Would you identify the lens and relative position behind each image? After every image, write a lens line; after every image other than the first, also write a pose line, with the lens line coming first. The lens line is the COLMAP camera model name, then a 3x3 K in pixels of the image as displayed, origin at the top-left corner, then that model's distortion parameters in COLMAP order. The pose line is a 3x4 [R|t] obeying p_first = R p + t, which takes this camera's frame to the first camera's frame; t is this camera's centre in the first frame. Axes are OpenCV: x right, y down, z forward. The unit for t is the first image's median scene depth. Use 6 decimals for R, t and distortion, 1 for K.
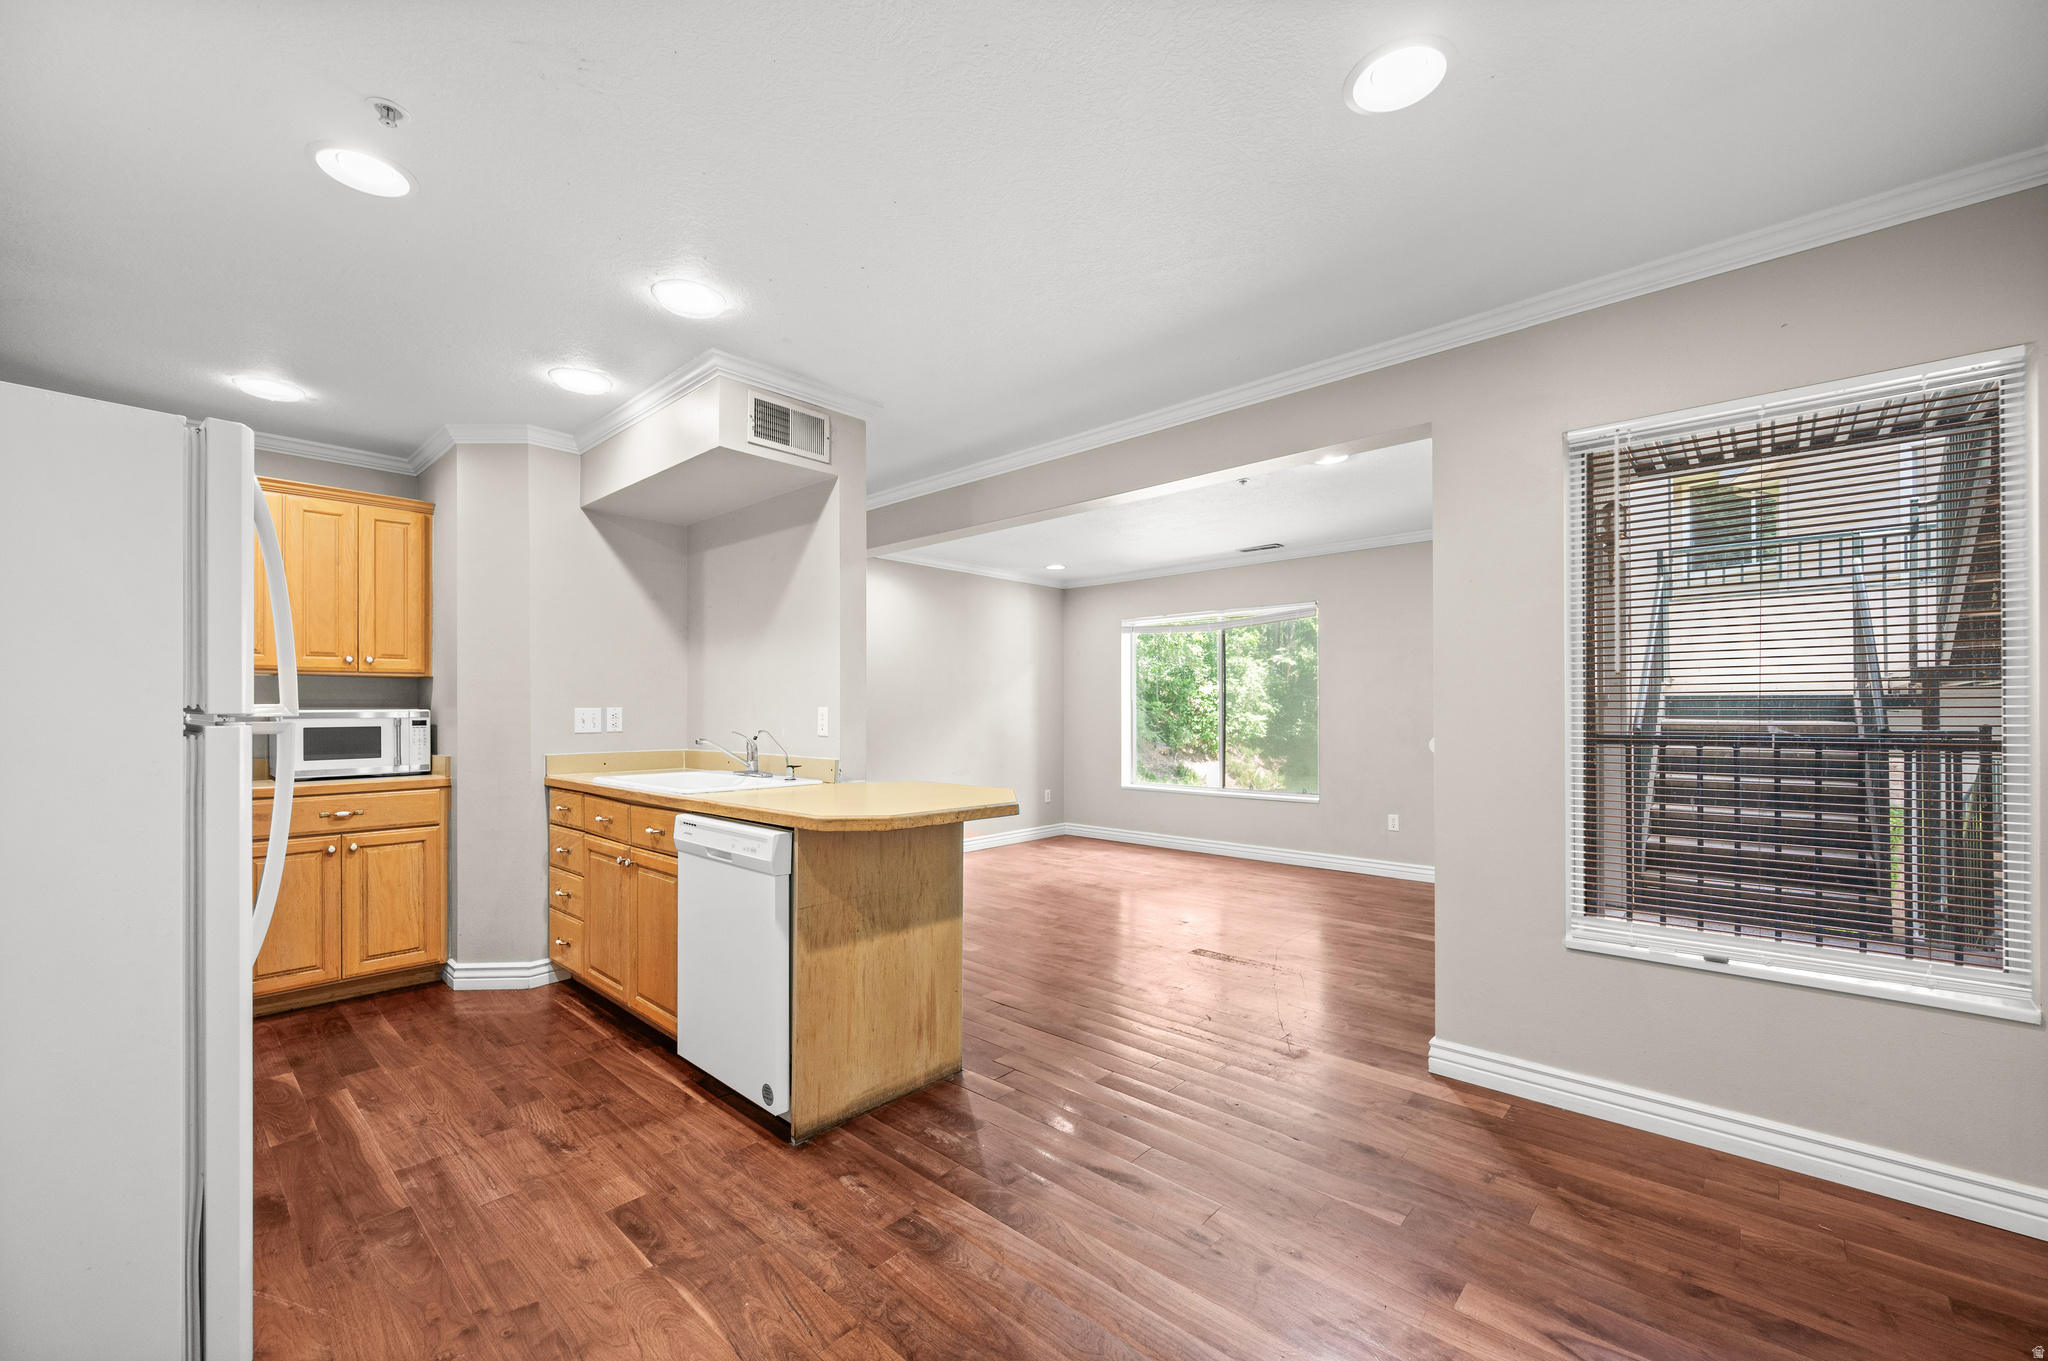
lens RADIAL K [[818.9, 0, 1026.6], [0, 818.9, 703.3], [0, 0, 1]] dist [0.000445, -0.000167]
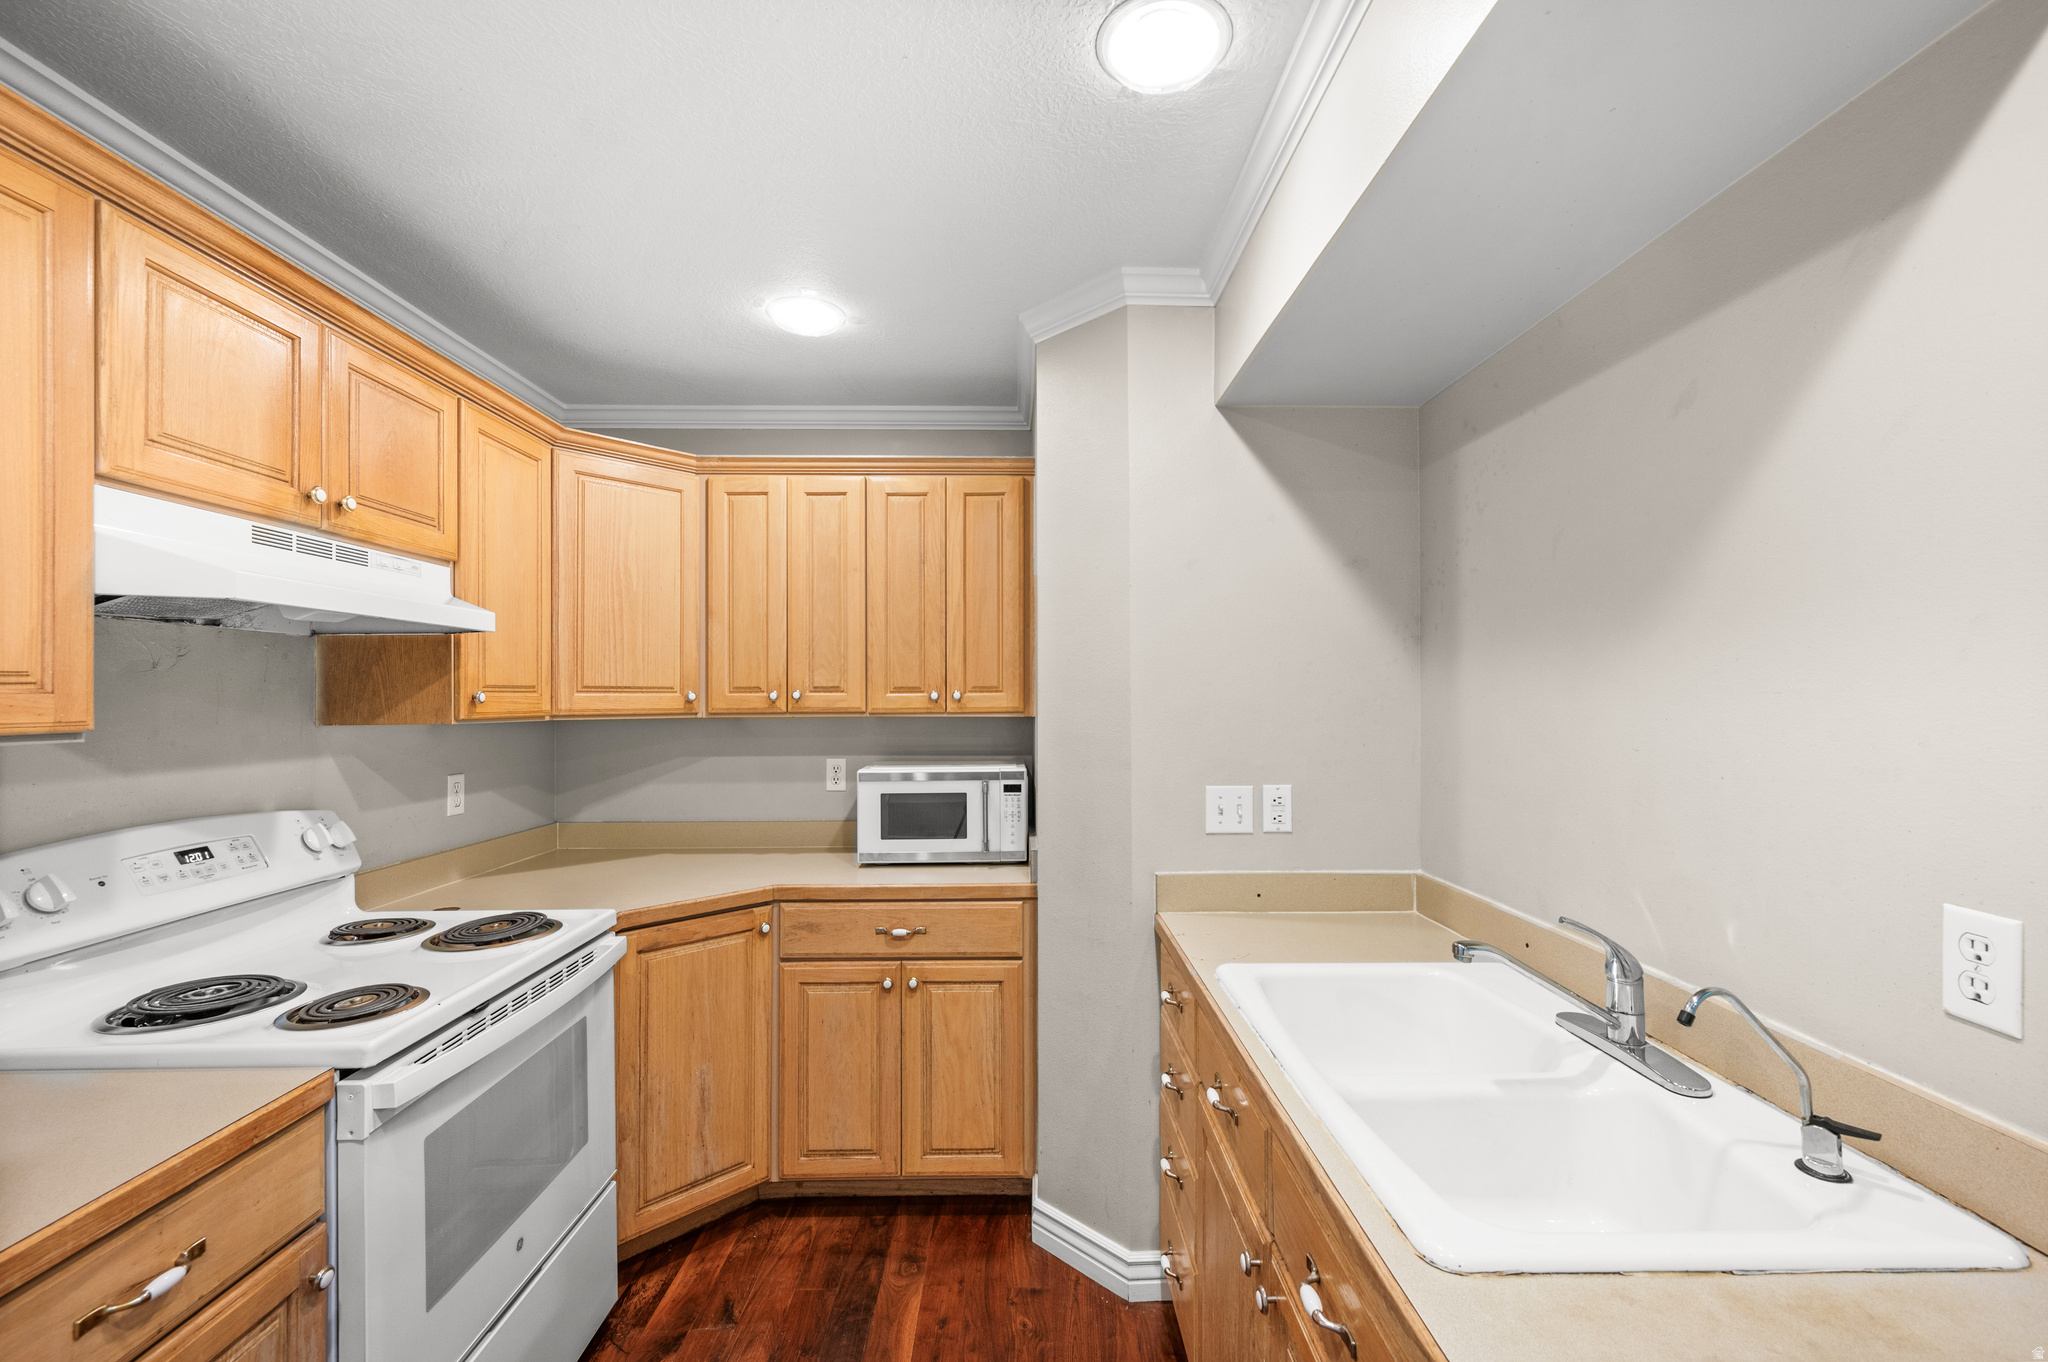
lens RADIAL K [[836.6, 0, 1028.8], [0, 836.6, 693.5], [0, 0, 1]] dist [-0.000061, 0.000012]
pose [[0.679884, 0.001993, -0.733317, -0.242550], [0.005170, 0.999958, 0.007512, -0.061125], [0.733301, -0.008898, 0.679846, 0.571358]]
